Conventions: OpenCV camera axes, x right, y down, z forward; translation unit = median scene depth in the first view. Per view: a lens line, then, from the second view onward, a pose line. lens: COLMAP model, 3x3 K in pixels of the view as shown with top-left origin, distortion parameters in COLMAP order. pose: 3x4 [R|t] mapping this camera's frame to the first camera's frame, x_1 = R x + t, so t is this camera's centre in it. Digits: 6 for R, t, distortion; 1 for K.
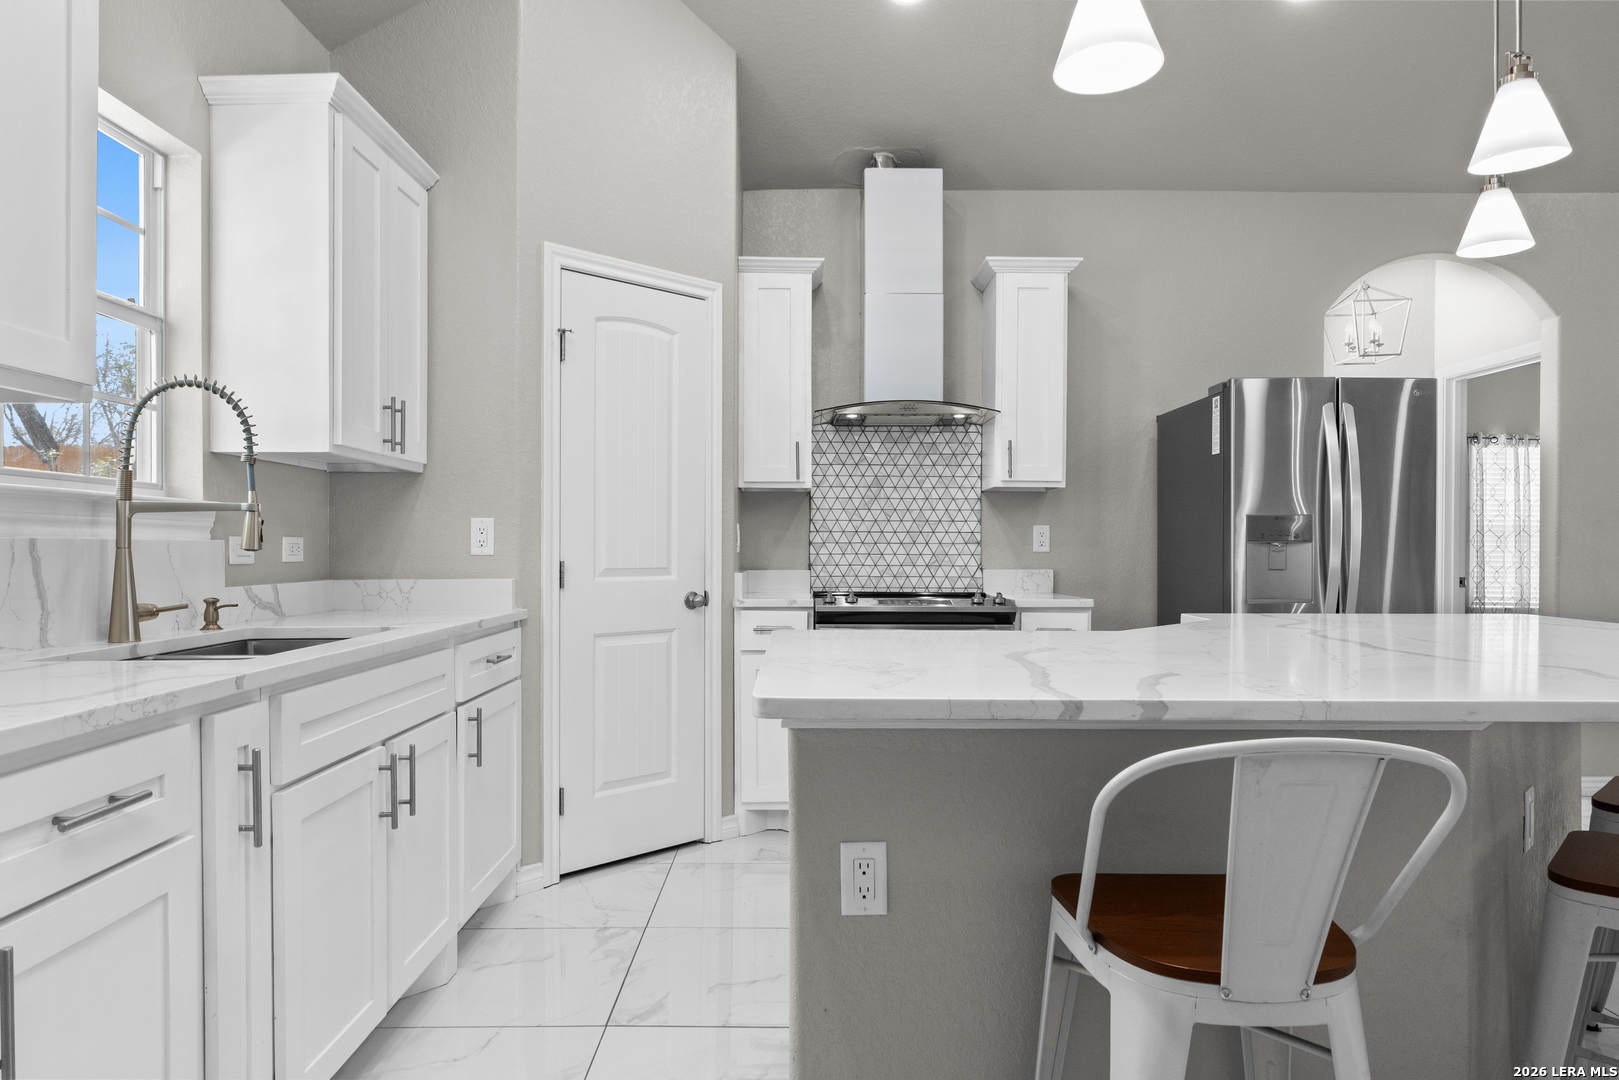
lens RADIAL K [[1012.2, 0, 805.4], [0, 1012.2, 545.2], [0, 0, 1]] dist [-0.000534, -0.000700]
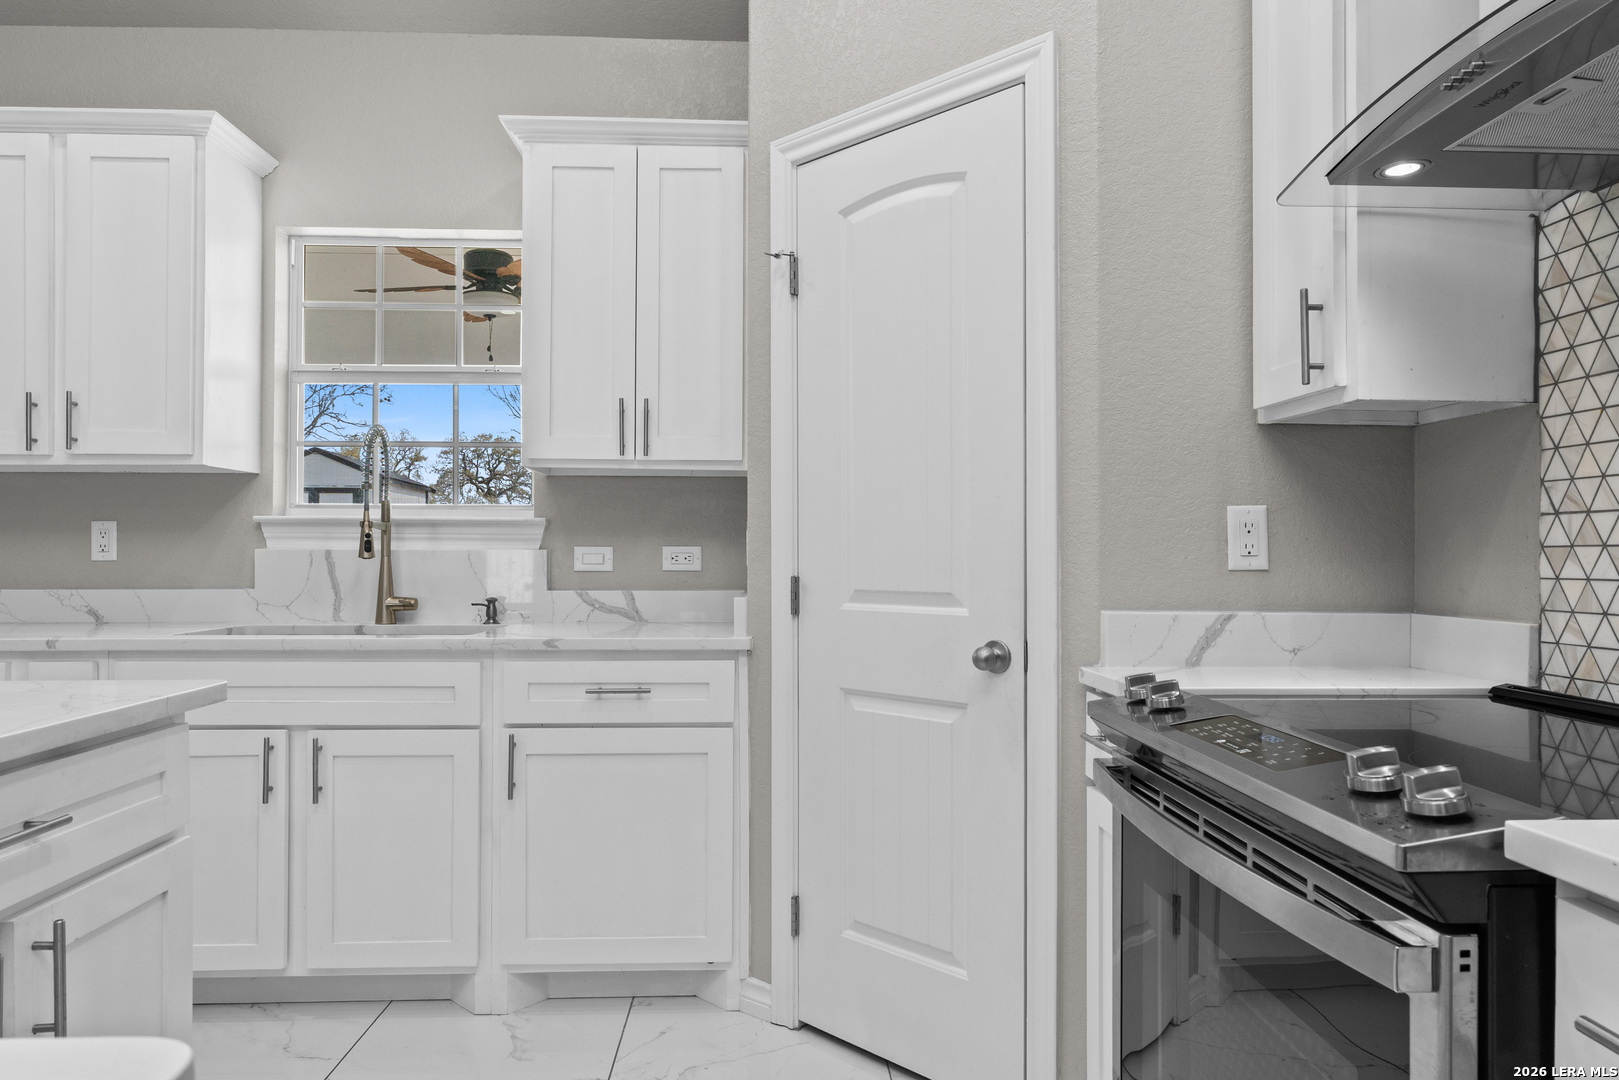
lens RADIAL K [[1012.2, 0, 805.4], [0, 1012.2, 545.2], [0, 0, 1]] dist [-0.000534, -0.000700]
pose [[0.027536, -0.011547, -0.999554, 0.427526], [-0.000933, 0.999933, -0.011578, 0.001922], [0.999620, 0.001251, 0.027523, 0.899590]]
